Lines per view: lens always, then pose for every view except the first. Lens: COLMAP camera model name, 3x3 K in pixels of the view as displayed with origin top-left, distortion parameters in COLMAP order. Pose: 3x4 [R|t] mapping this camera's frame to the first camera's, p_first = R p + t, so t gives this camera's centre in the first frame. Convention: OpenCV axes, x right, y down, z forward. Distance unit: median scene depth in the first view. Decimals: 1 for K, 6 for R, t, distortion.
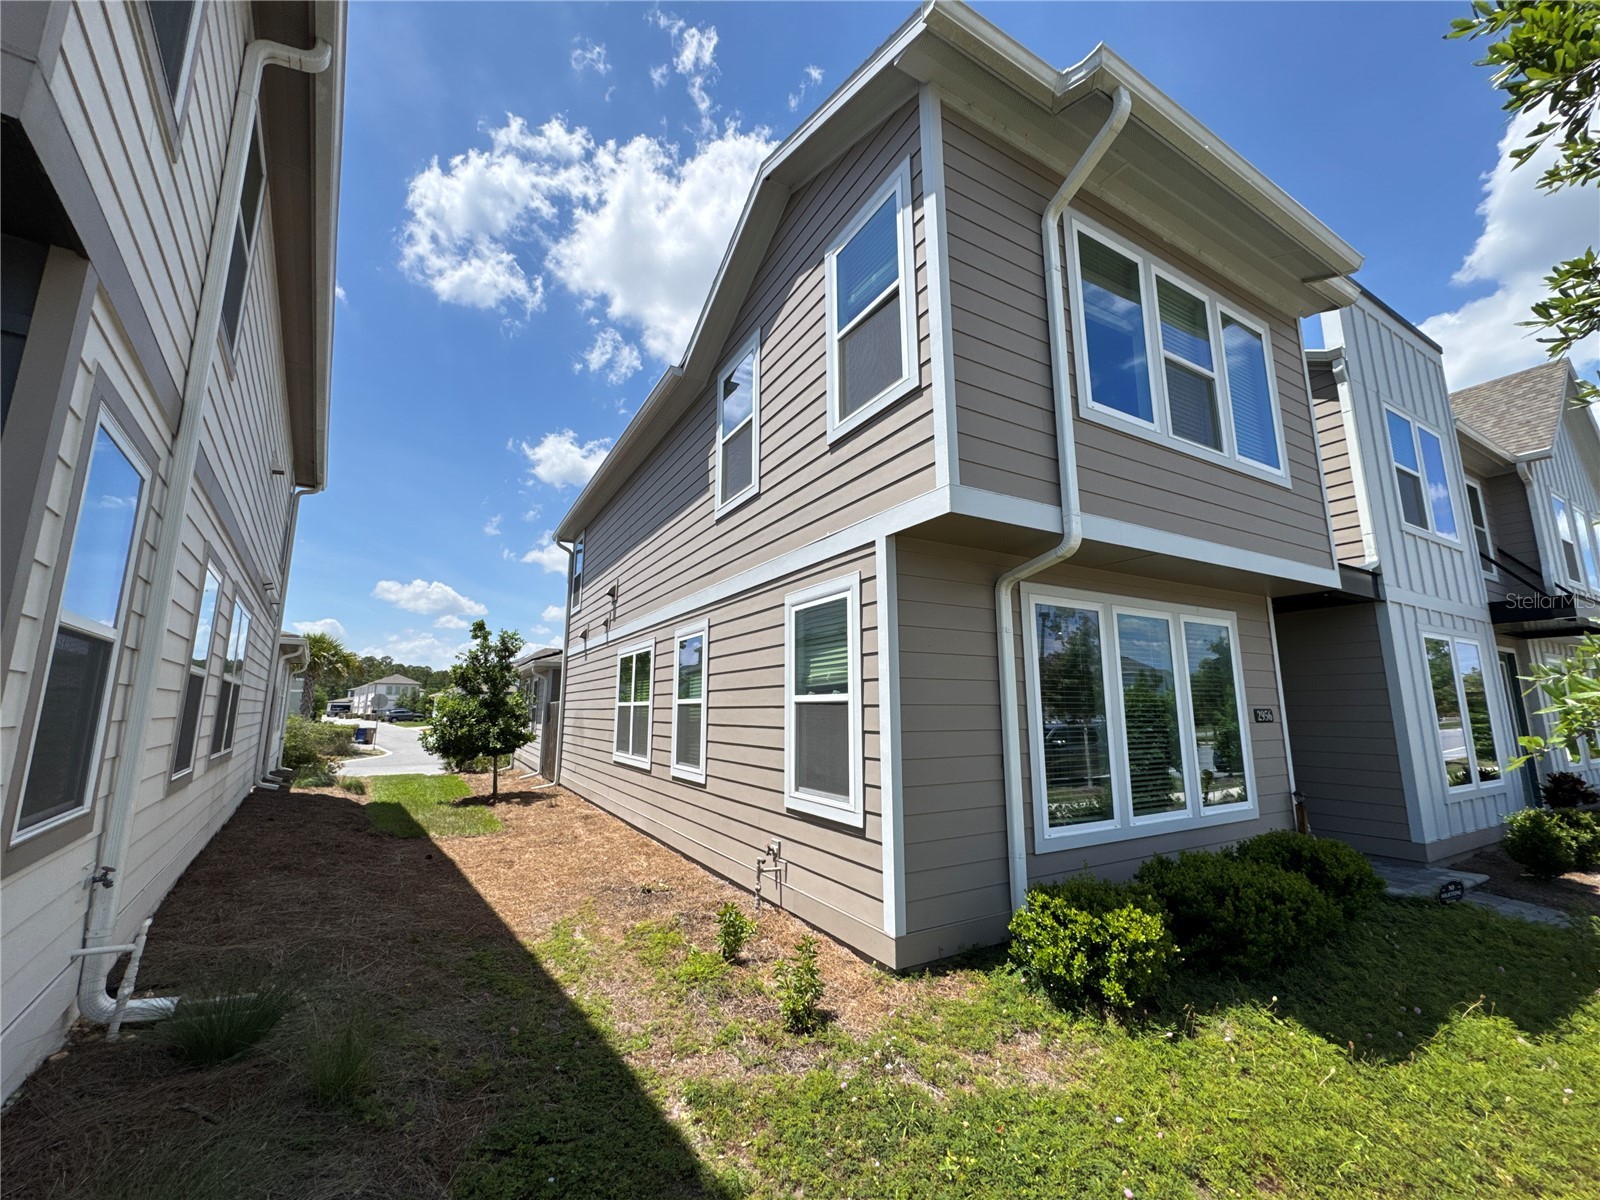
lens RADIAL K [[631.8, 0, 800.0], [0, 631.8, 600.0], [0, 0, 1]] dist [-0.000265, 0.000053]
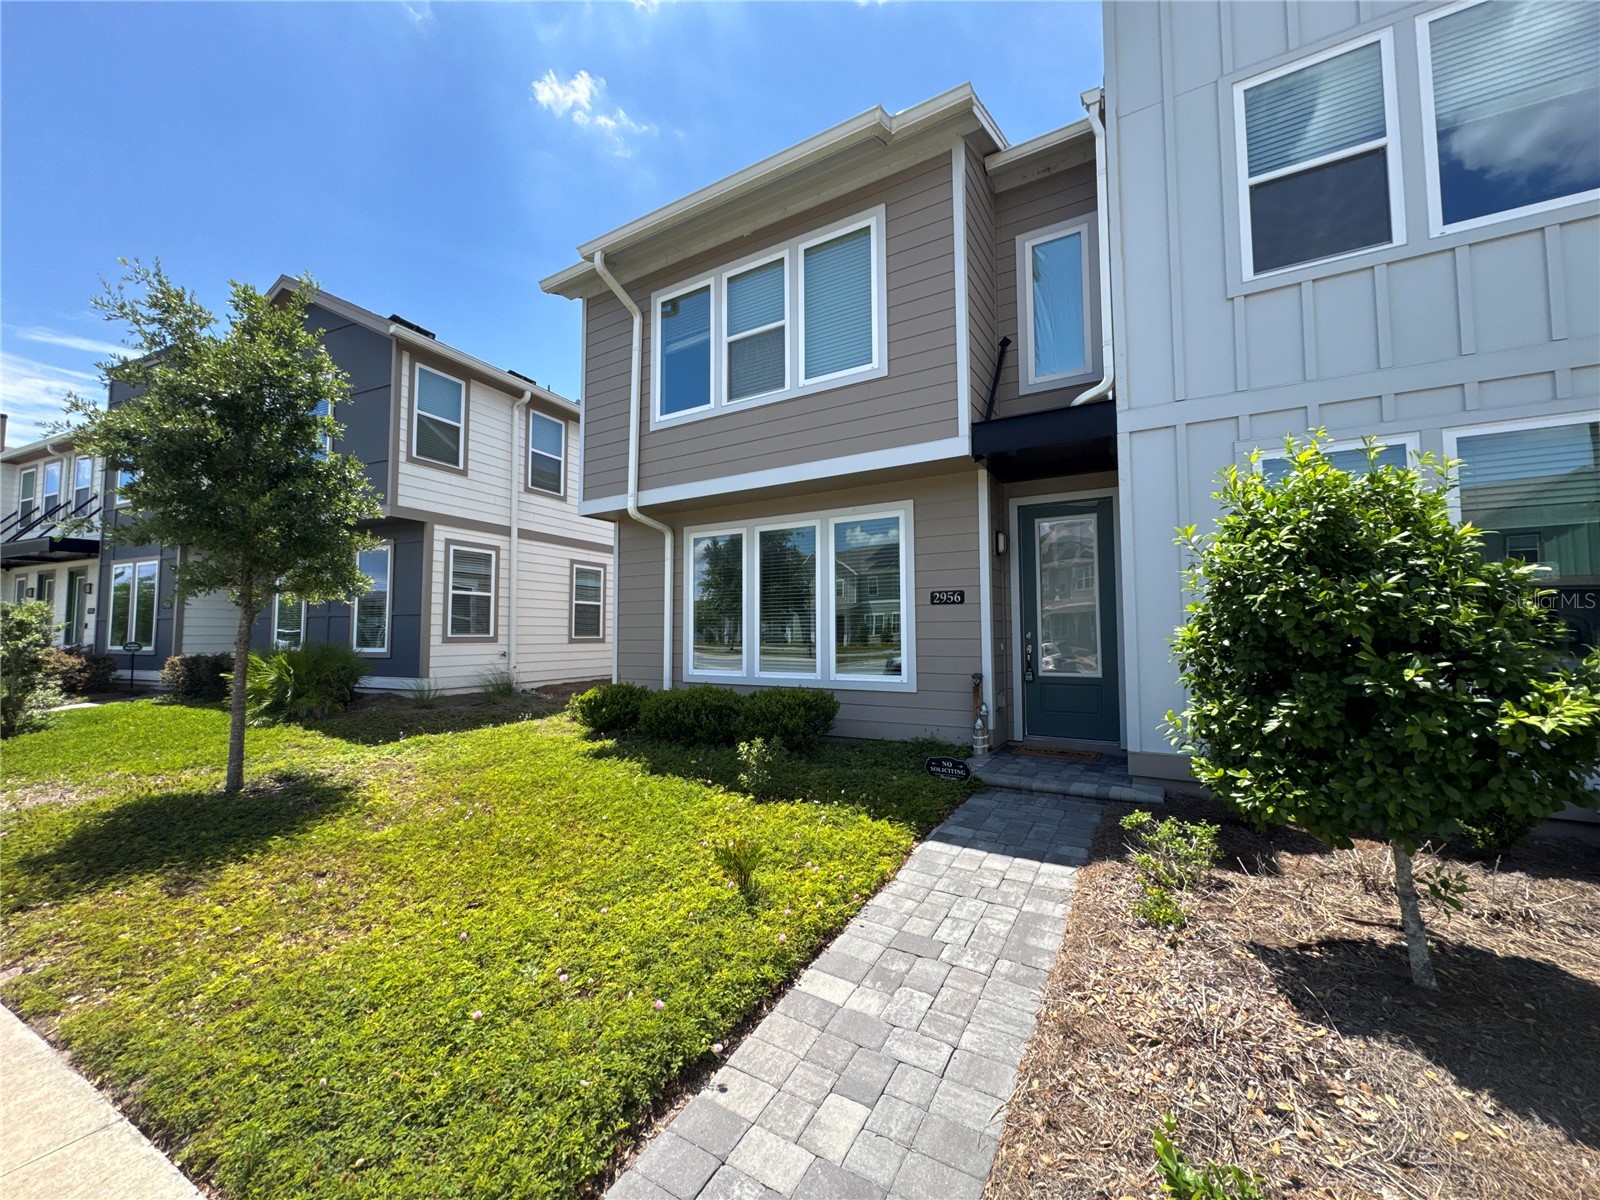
lens RADIAL K [[631.8, 0, 800.0], [0, 631.8, 600.0], [0, 0, 1]] dist [-0.000265, 0.000053]
pose [[0.491144, -0.050735, -0.869600, 1.725717], [0.150206, 0.988281, 0.027176, 0.145229], [0.858030, -0.143967, 0.493009, 0.357671]]
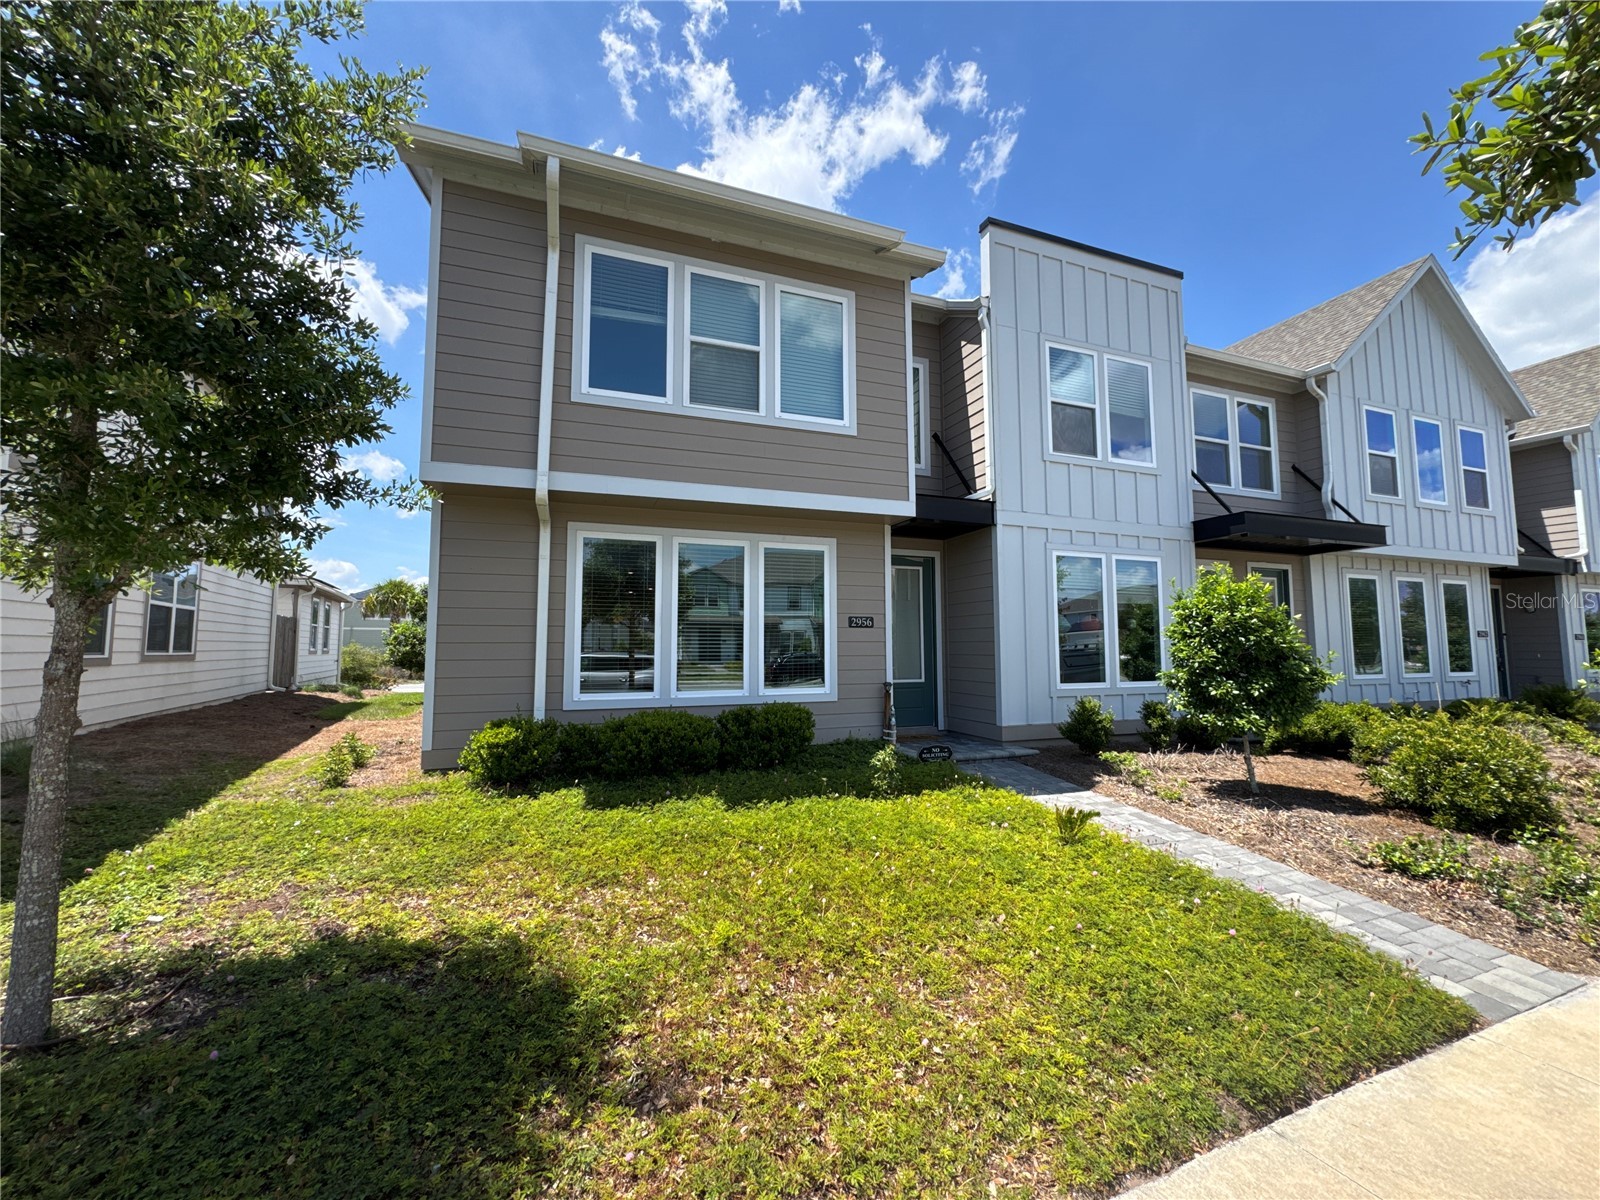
lens RADIAL K [[631.8, 0, 800.0], [0, 631.8, 600.0], [0, 0, 1]] dist [-0.000265, 0.000053]
pose [[0.987568, -0.015459, -0.156433, 0.939600], [0.030450, 0.995117, 0.093892, 0.023894], [0.154217, -0.097488, 0.983216, -0.266856]]
